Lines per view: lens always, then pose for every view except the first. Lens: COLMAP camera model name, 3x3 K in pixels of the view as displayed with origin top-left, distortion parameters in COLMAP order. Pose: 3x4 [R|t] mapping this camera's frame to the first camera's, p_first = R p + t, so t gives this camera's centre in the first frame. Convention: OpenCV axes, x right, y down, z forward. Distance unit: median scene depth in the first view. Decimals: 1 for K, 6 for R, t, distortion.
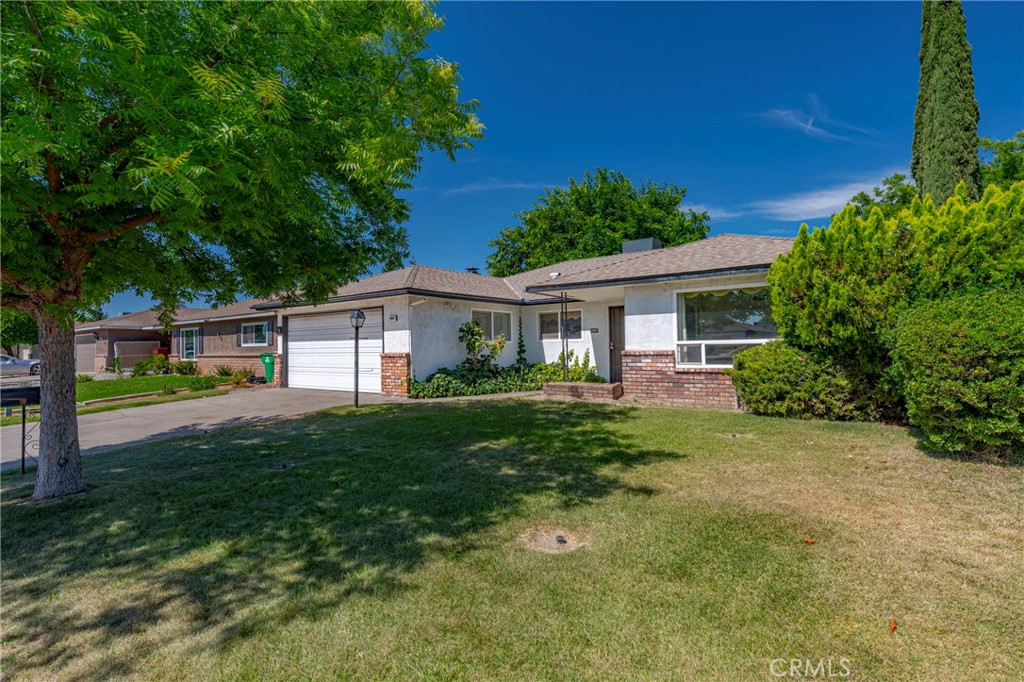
lens RADIAL K [[501.3, 0, 509.5], [0, 501.3, 342.3], [0, 0, 1]] dist [-0.003280, -0.000903]
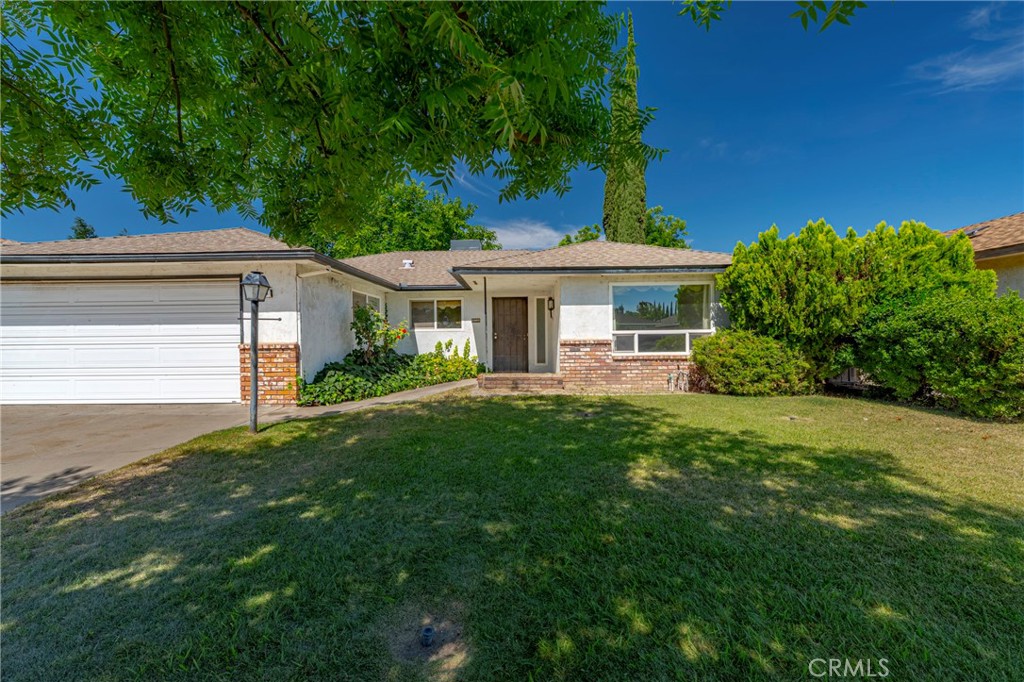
lens RADIAL K [[405.6, 0, 512.1], [0, 405.6, 338.5], [0, 0, 1]] dist [-0.002909, 0.000008]
pose [[0.809360, 0.003100, 0.587305, -0.288317], [-0.007522, 0.999959, 0.005088, 0.008961], [-0.587265, -0.008536, 0.809350, 0.350876]]
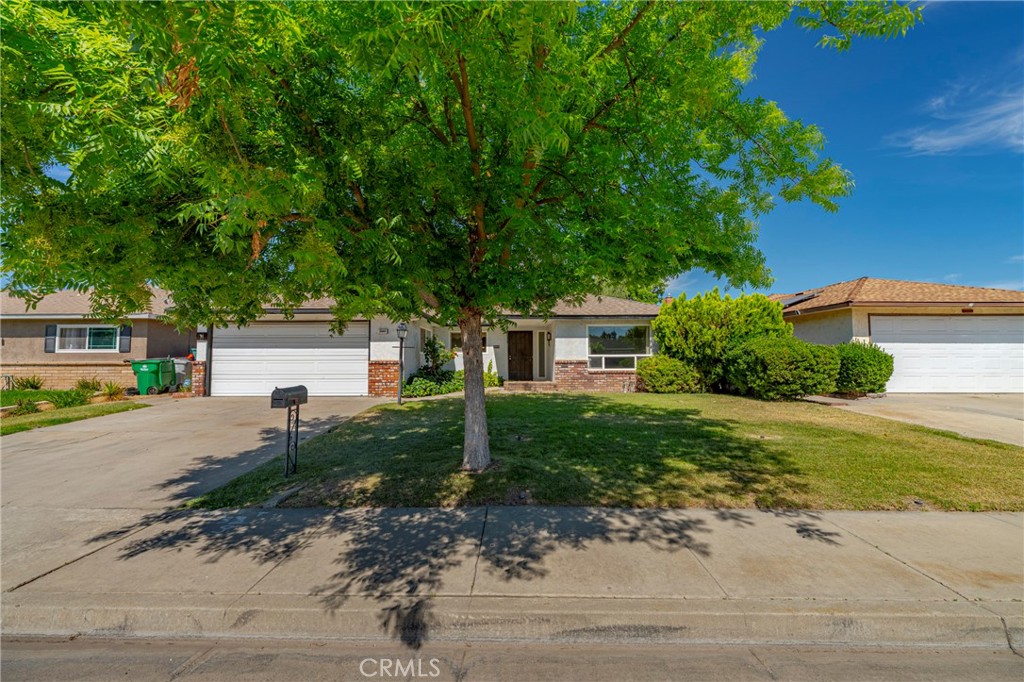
lens RADIAL K [[405.6, 0, 511.5], [0, 405.6, 340.2], [0, 0, 1]] dist [-0.002909, 0.000008]
pose [[0.803153, 0.041075, 0.594356, -0.567330], [-0.015134, 0.998705, -0.048569, 0.015495], [-0.595581, 0.030014, 0.802734, 0.047656]]
